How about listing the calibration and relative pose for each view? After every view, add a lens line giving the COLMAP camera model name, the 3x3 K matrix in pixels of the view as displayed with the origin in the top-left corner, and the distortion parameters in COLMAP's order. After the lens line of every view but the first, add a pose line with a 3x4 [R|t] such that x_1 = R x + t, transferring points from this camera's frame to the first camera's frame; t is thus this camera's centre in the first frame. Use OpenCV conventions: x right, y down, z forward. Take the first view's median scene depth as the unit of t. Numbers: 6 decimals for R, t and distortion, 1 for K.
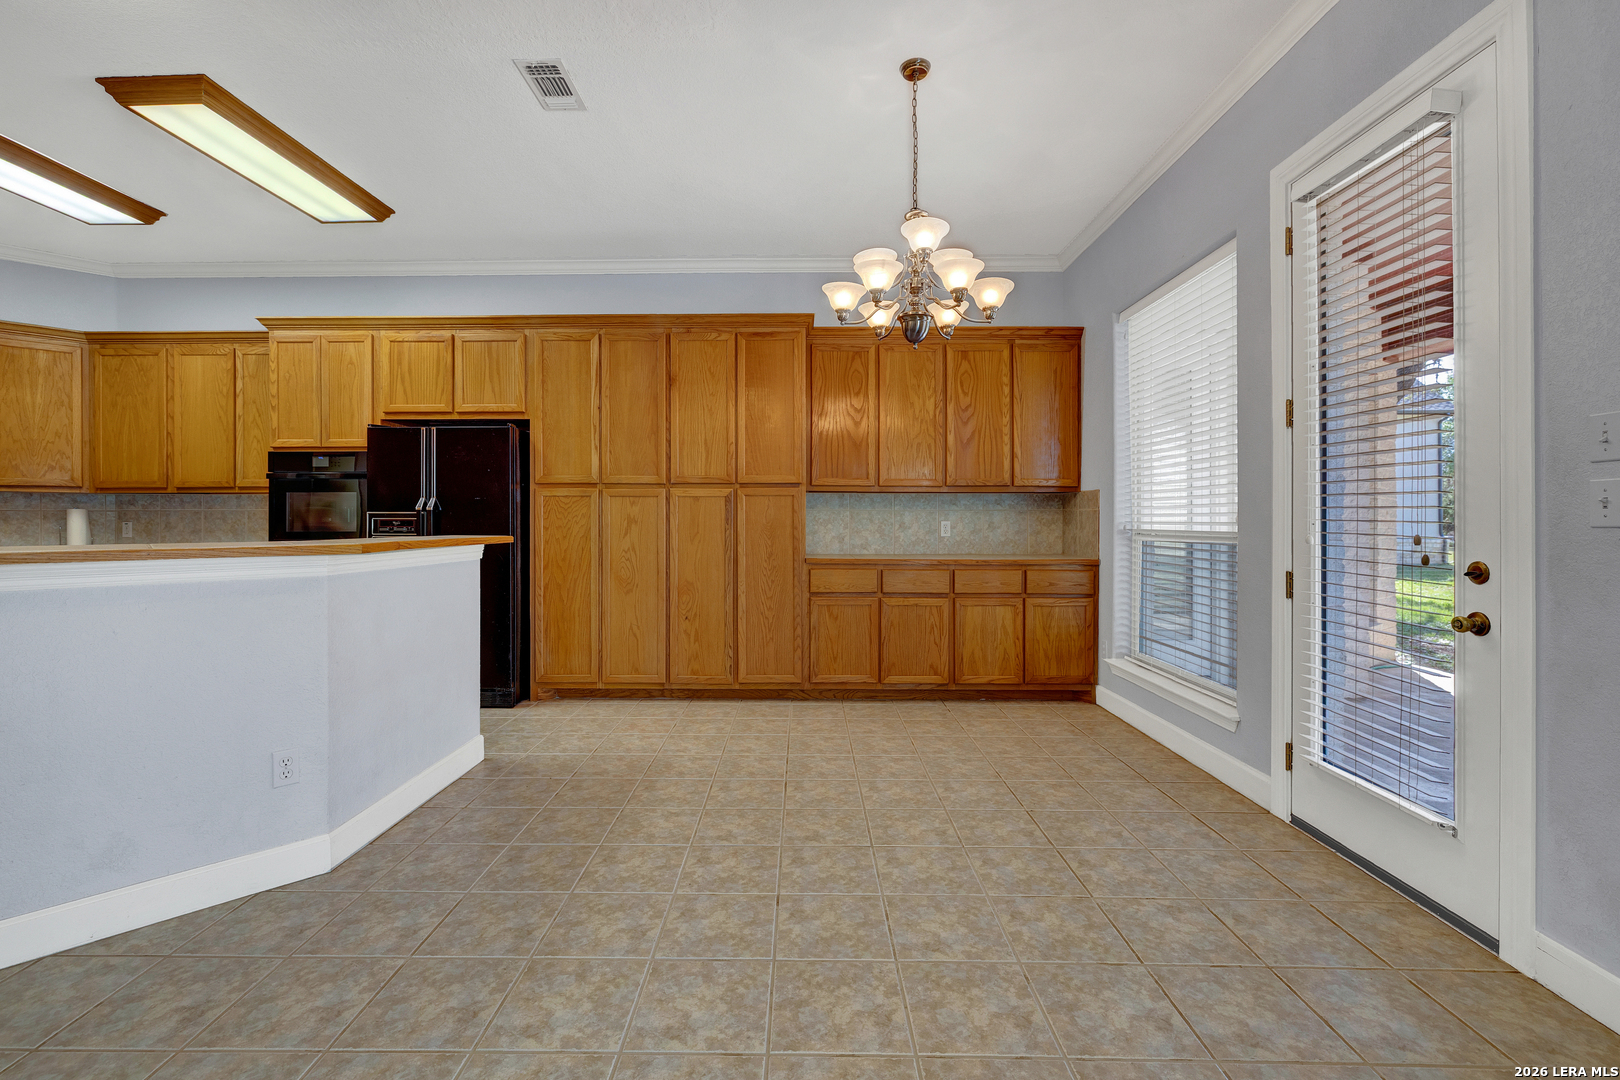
lens RADIAL K [[694.9, 0, 791.1], [0, 694.9, 520.5], [0, 0, 1]] dist [0.003635, -0.000460]
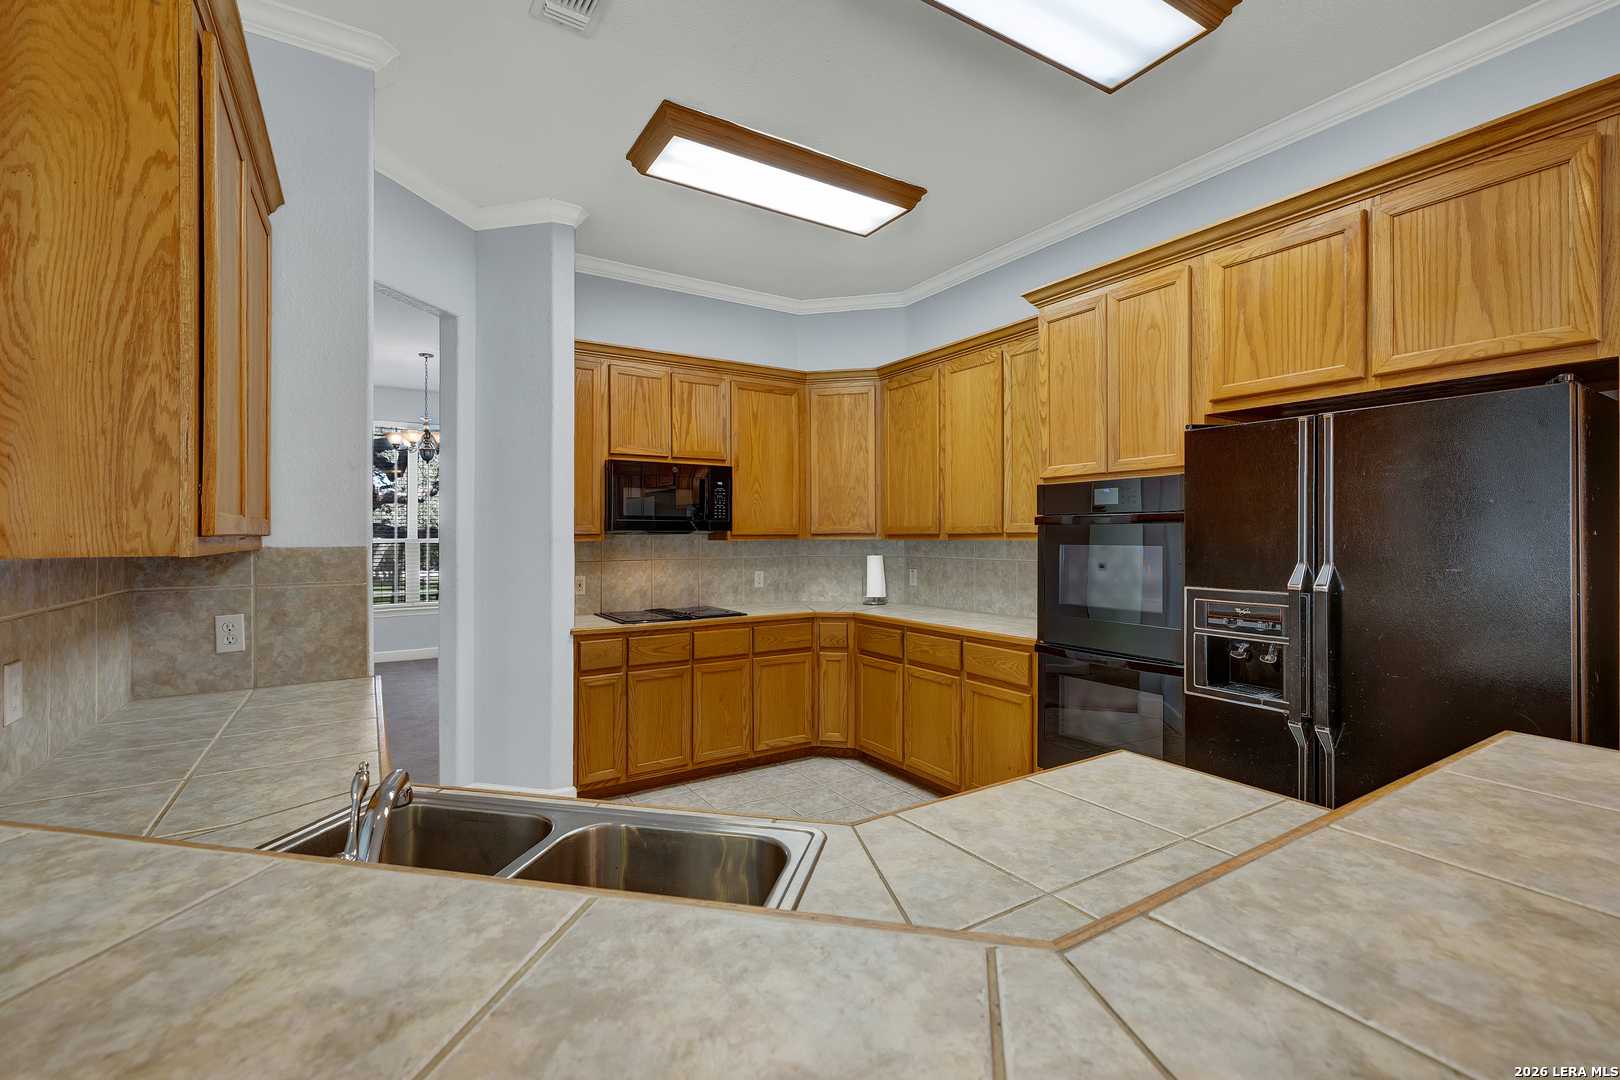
lens RADIAL K [[694.9, 0, 803.5], [0, 694.9, 529.8], [0, 0, 1]] dist [0.003635, -0.000460]
pose [[0.547876, -0.004707, -0.836547, -0.303168], [0.001883, 0.999989, -0.004394, -0.052408], [0.836558, 0.000832, 0.547878, 0.430546]]
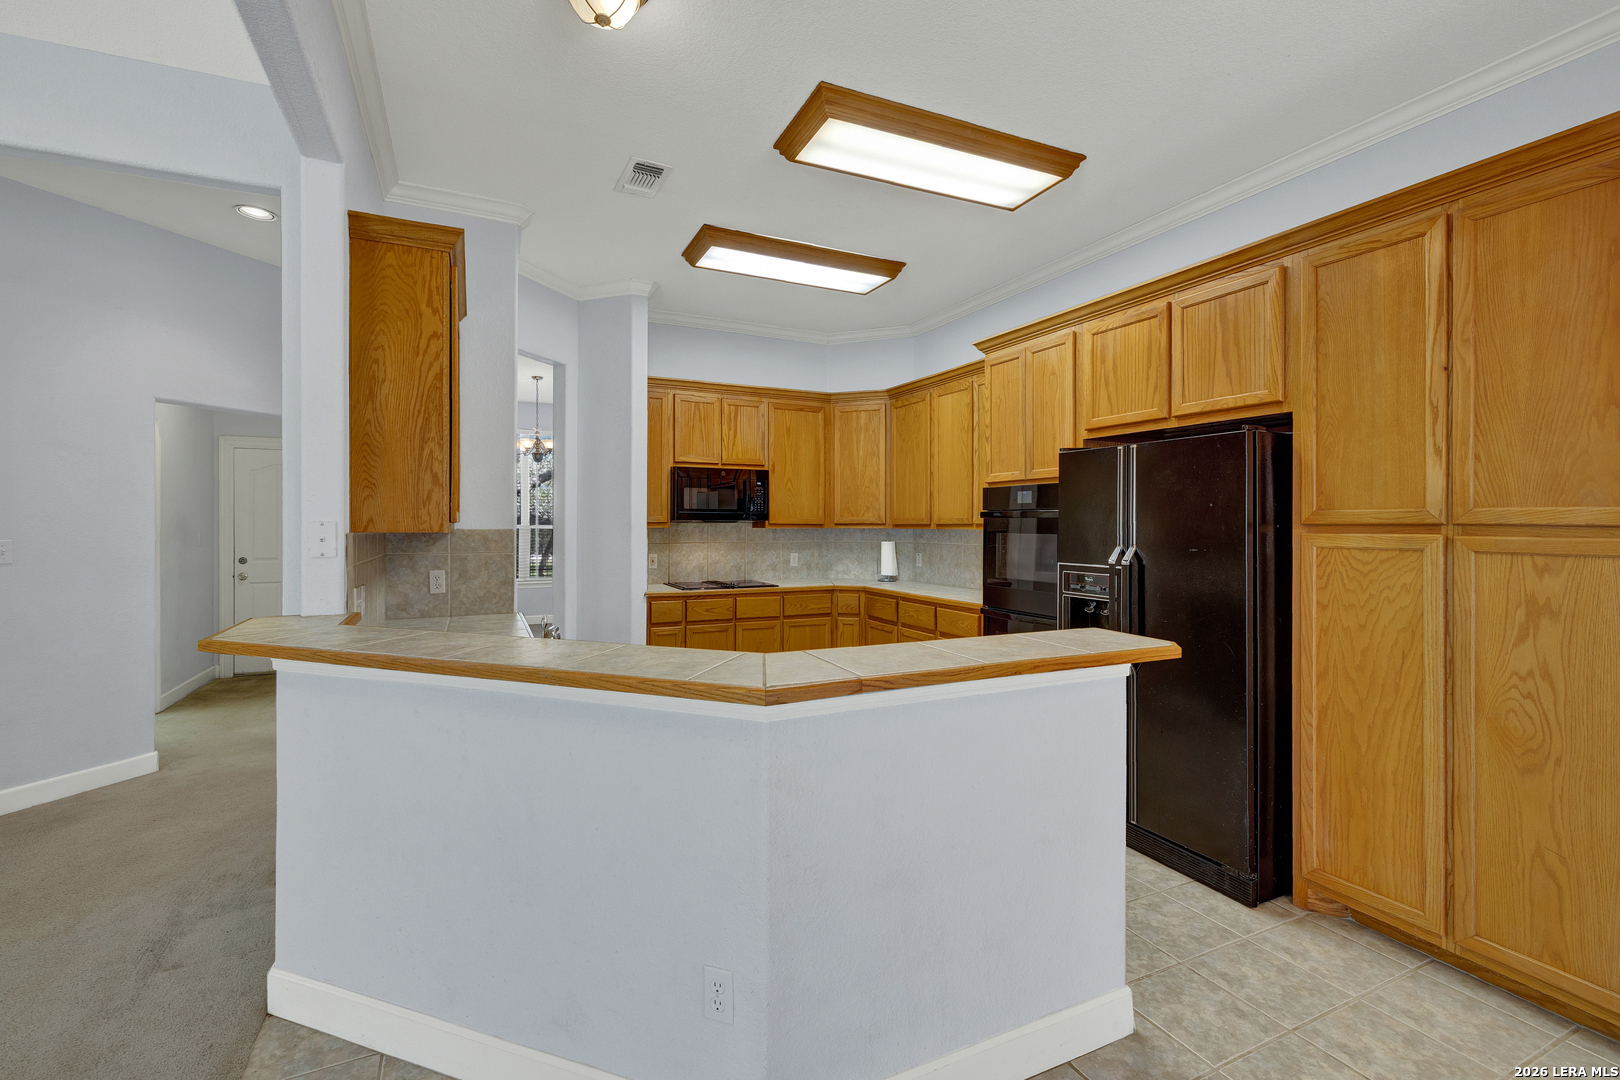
lens RADIAL K [[694.9, 0, 802.2], [0, 694.9, 521.0], [0, 0, 1]] dist [0.003635, -0.000460]
pose [[0.443228, 0.000673, -0.896409, -0.040601], [-0.004350, 0.999990, -0.001399, -0.053320], [0.896398, 0.004519, 0.443226, 0.384993]]
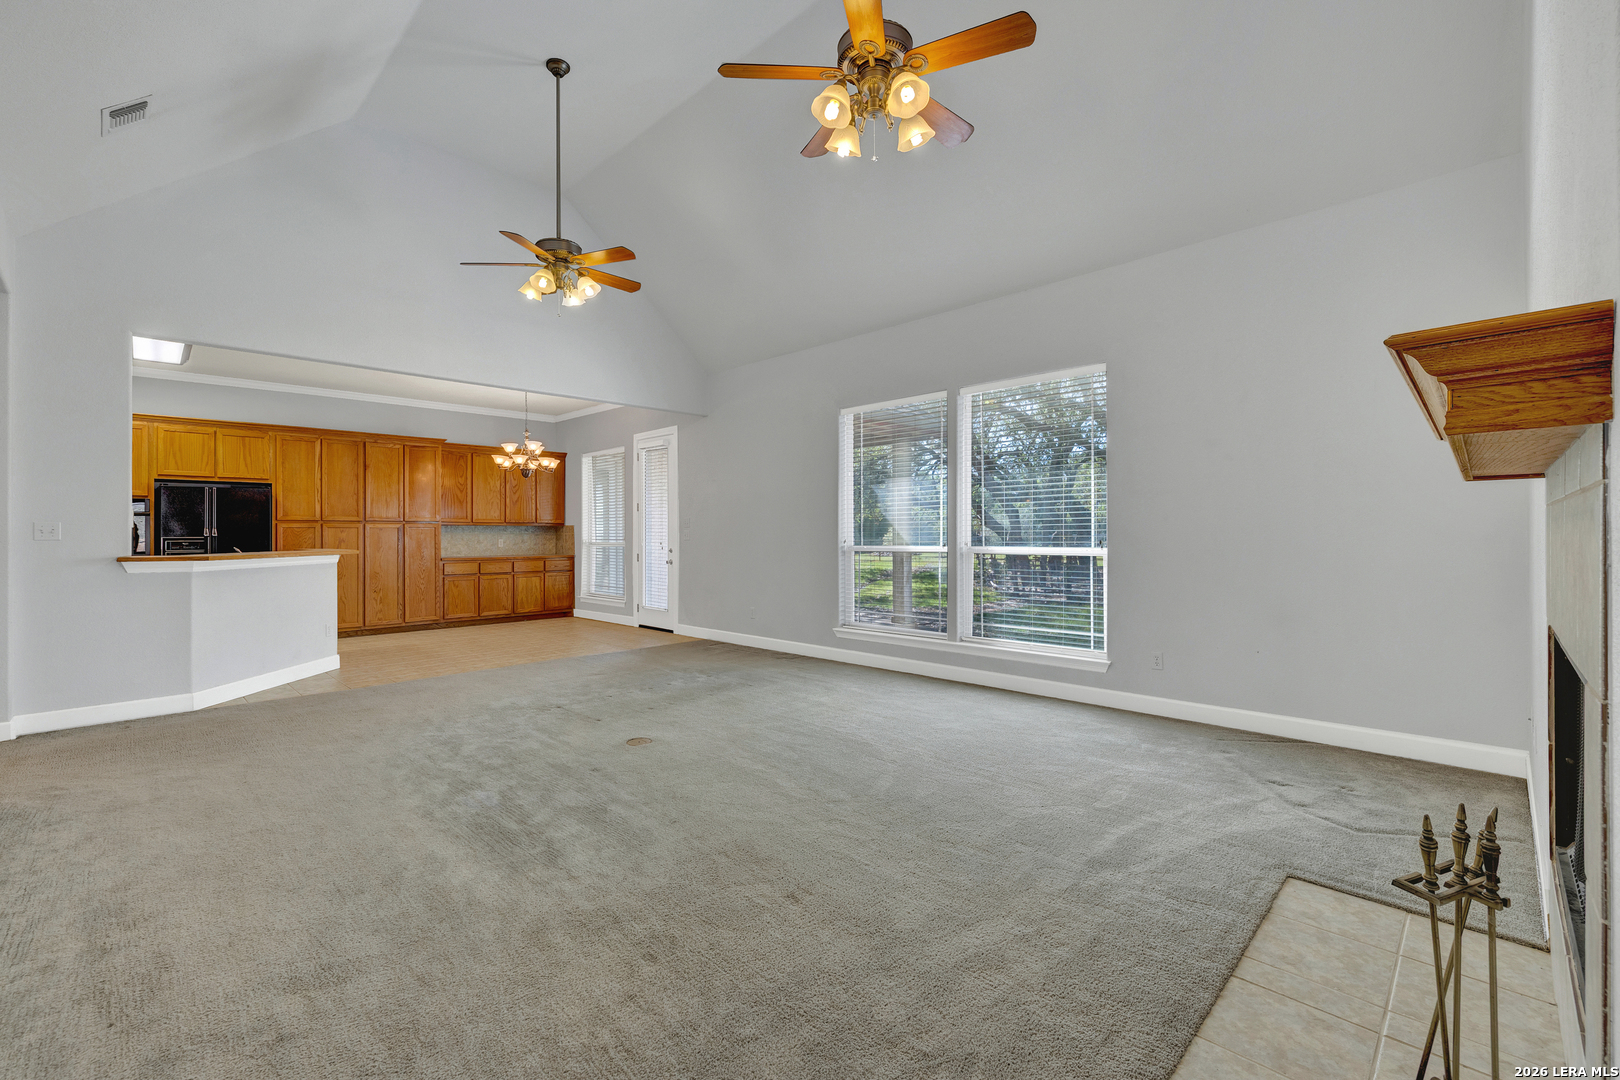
lens RADIAL K [[694.9, 0, 808.0], [0, 694.9, 529.4], [0, 0, 1]] dist [0.003635, -0.000460]
pose [[0.682879, 0.000586, 0.730531, -0.736109], [0.003761, 0.999984, -0.004318, -0.017715], [-0.730522, 0.005696, 0.682866, -1.182673]]
